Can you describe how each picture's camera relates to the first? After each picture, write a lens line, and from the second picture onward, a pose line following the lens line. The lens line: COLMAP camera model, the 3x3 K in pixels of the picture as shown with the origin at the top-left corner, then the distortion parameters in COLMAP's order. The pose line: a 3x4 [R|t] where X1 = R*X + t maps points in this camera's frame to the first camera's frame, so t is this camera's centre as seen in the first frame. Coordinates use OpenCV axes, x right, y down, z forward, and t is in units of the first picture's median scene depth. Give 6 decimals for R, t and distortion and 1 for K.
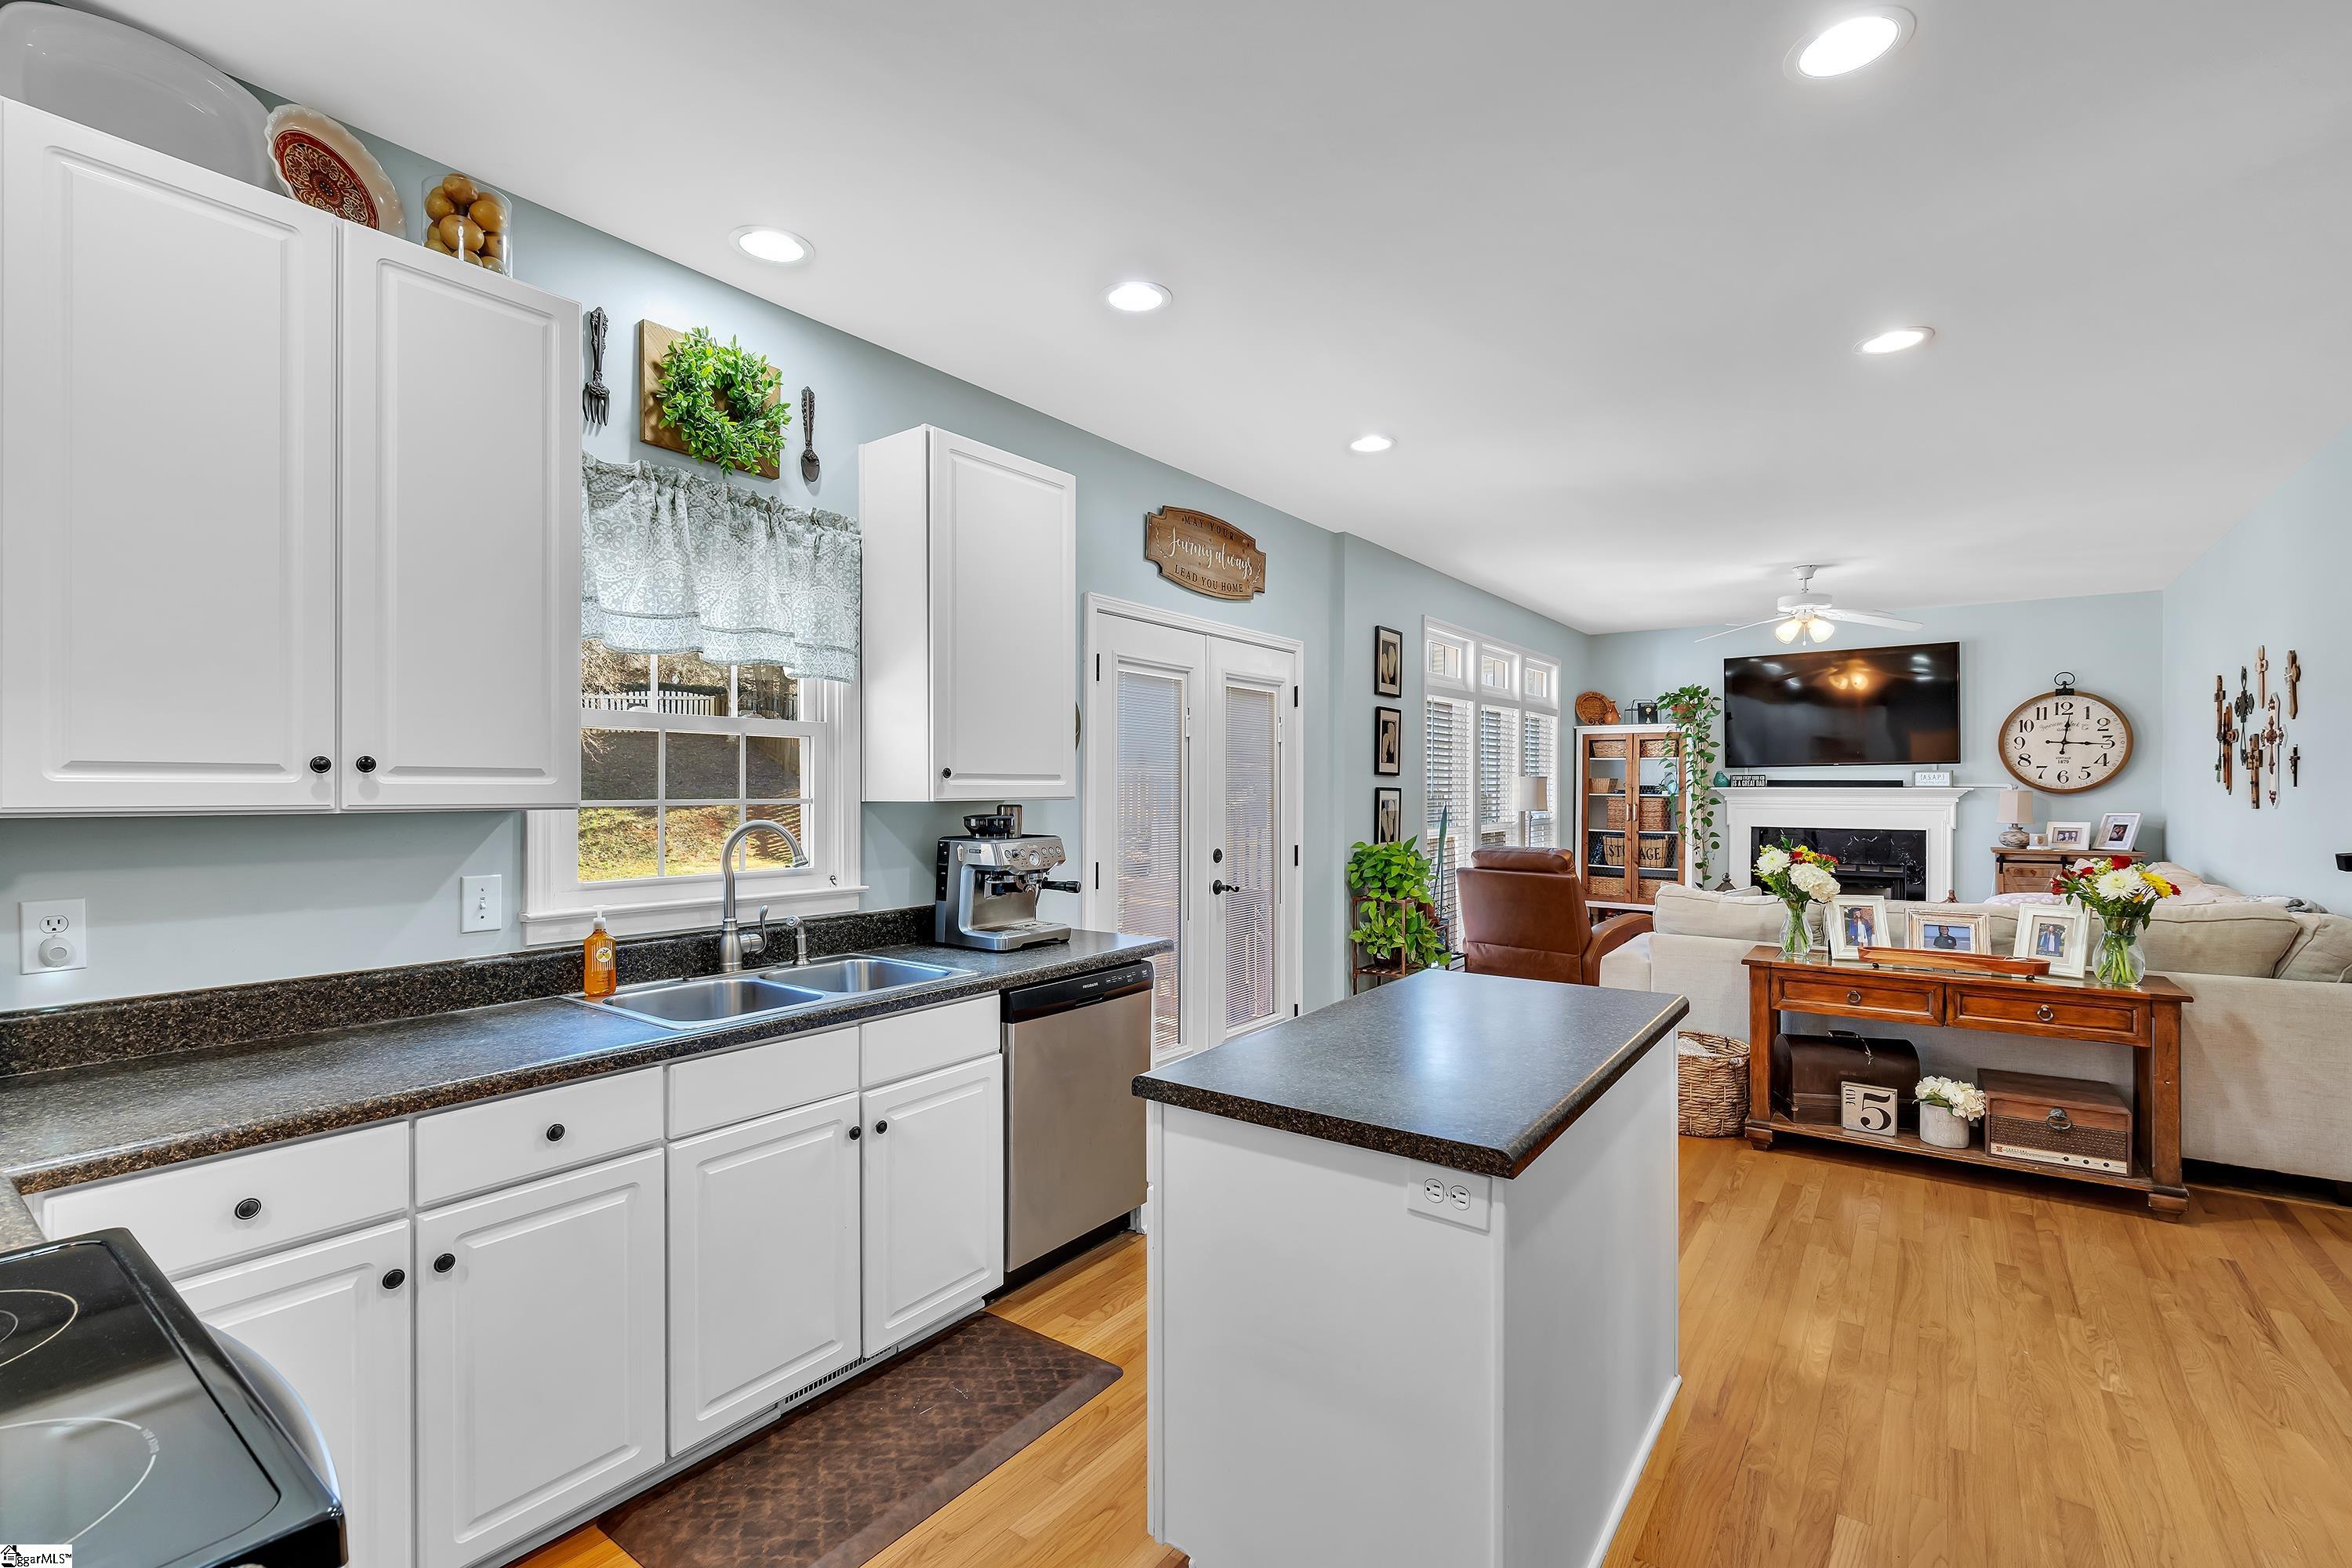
lens RADIAL K [[1072.5, 0, 1168.7], [0, 1072.5, 785.1], [0, 0, 1]] dist [-0.006059, -0.000231]
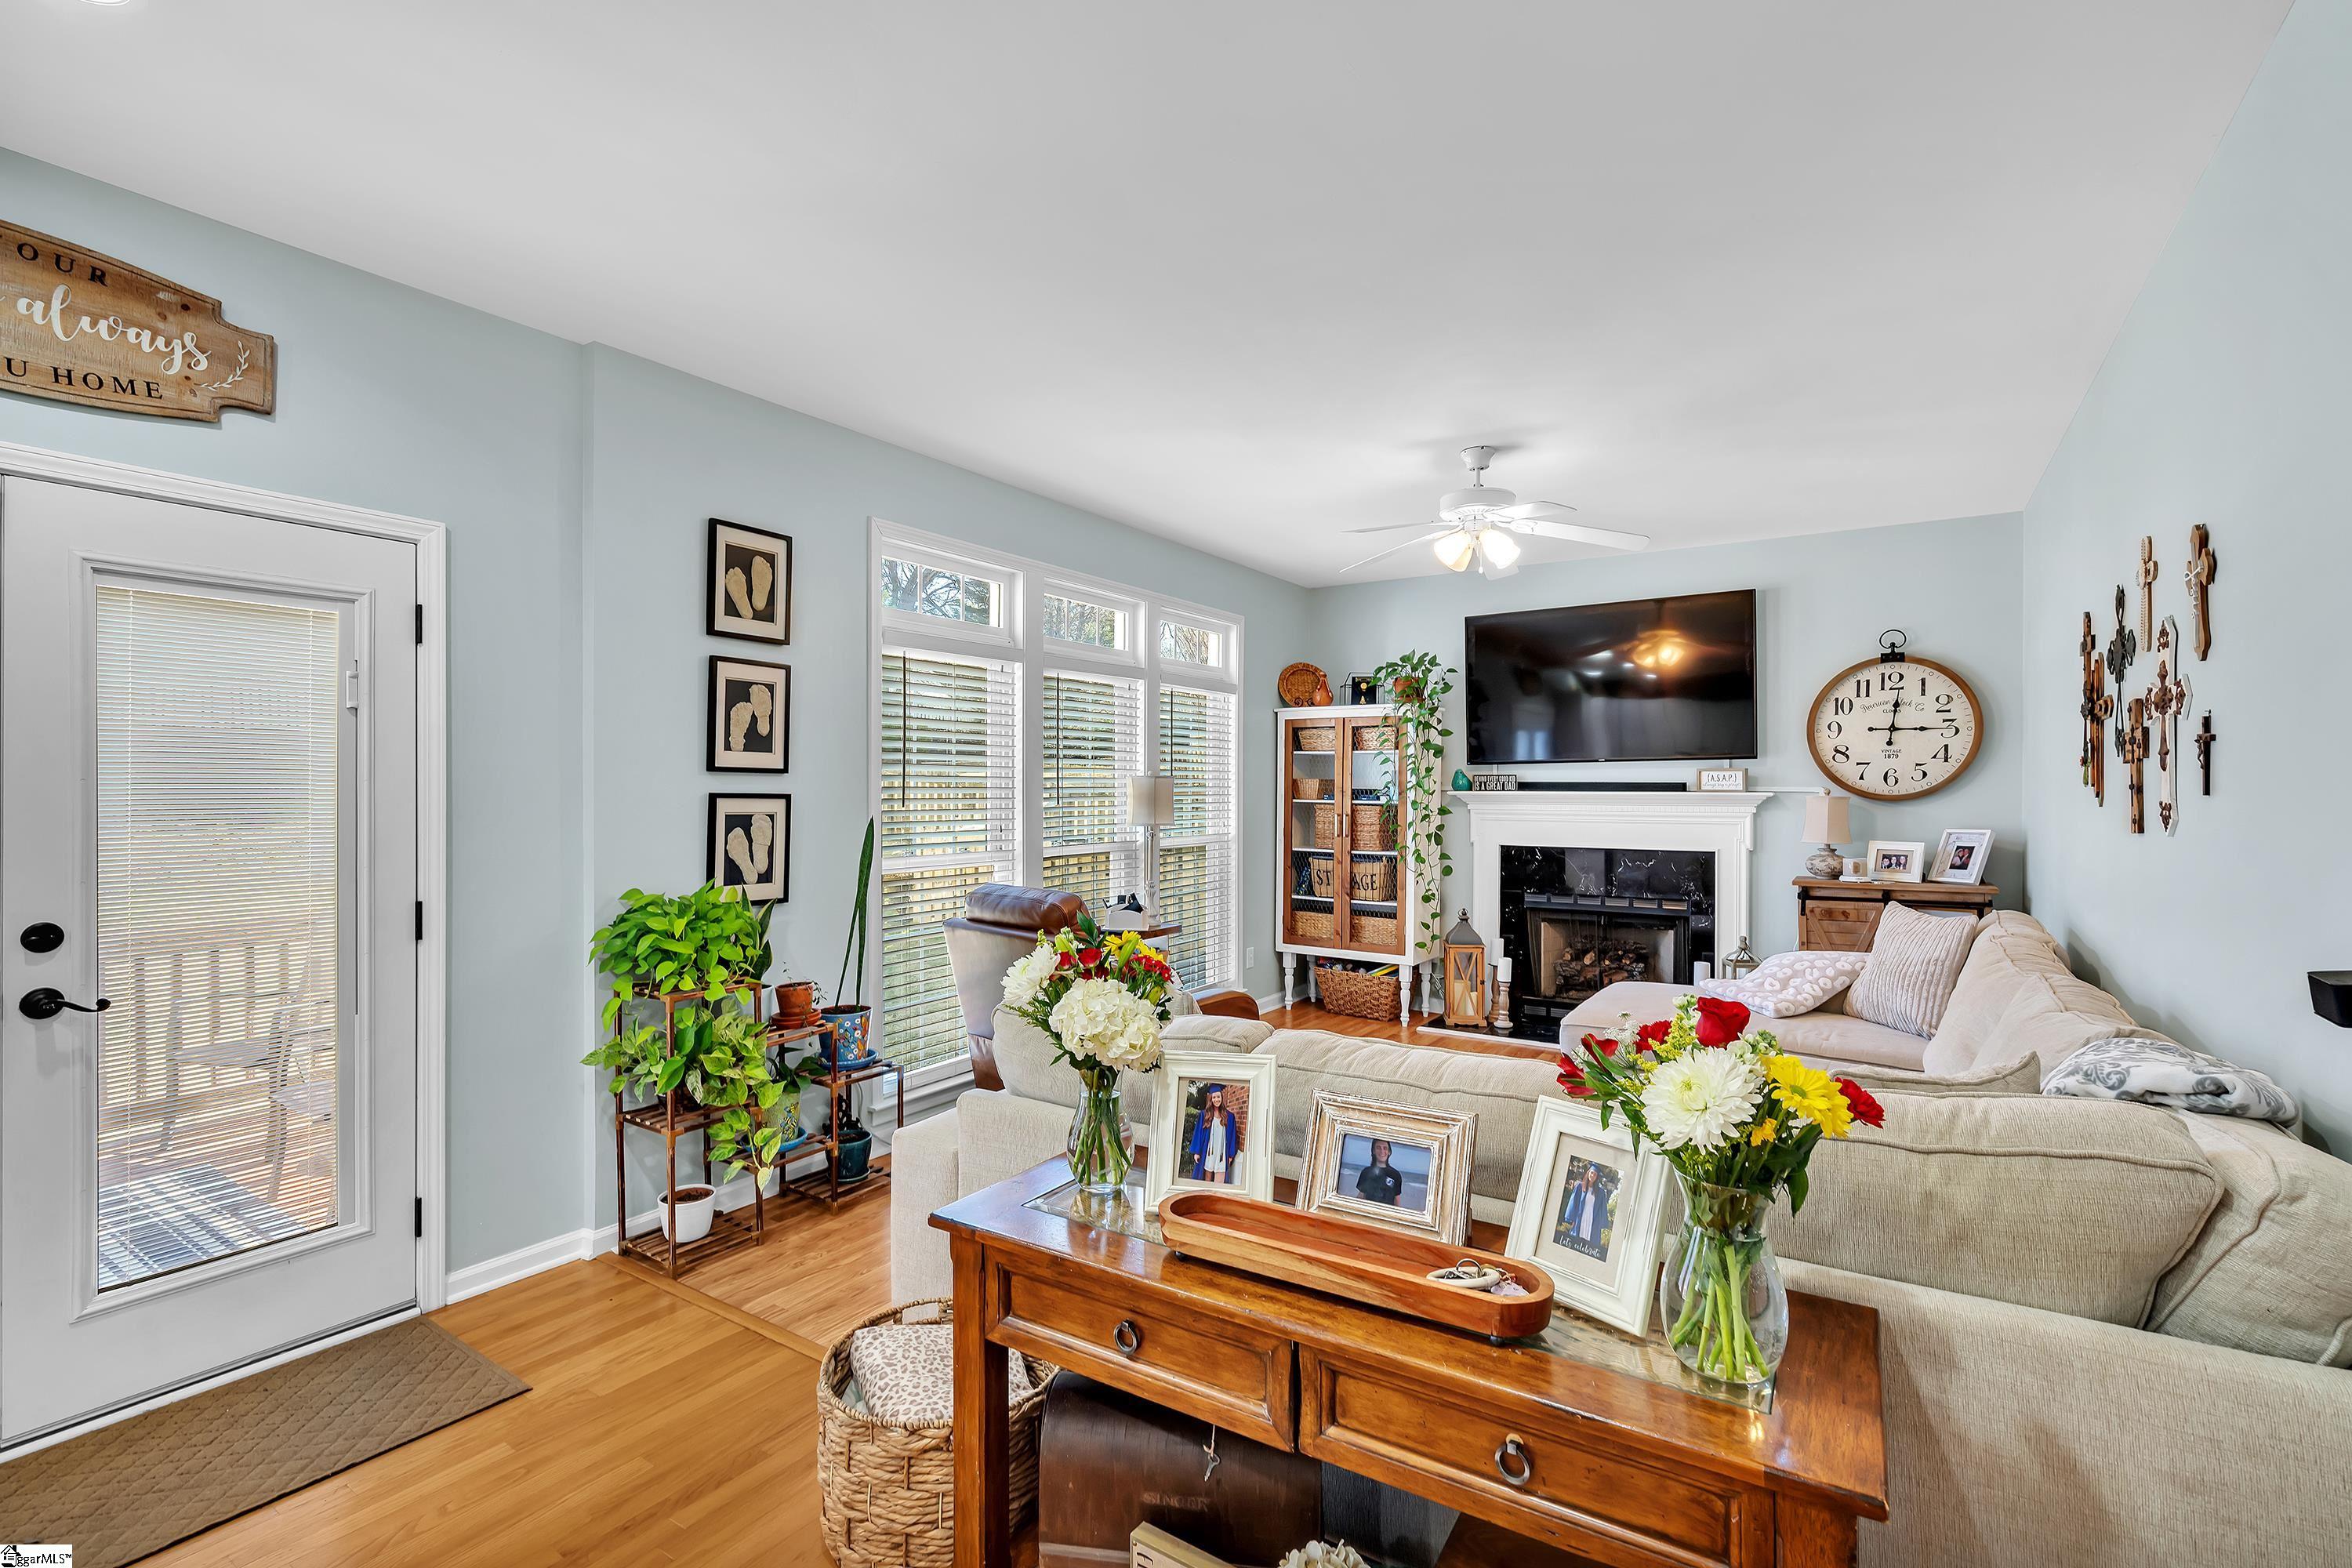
lens RADIAL K [[1072.5, 0, 1182.3], [0, 1072.5, 783.8], [0, 0, 1]] dist [-0.006059, -0.000231]
pose [[0.998748, 0.000858, 0.050011, 0.333907], [-0.000740, 0.999997, -0.002373, -0.001456], [-0.050013, 0.002333, 0.998746, 0.316742]]
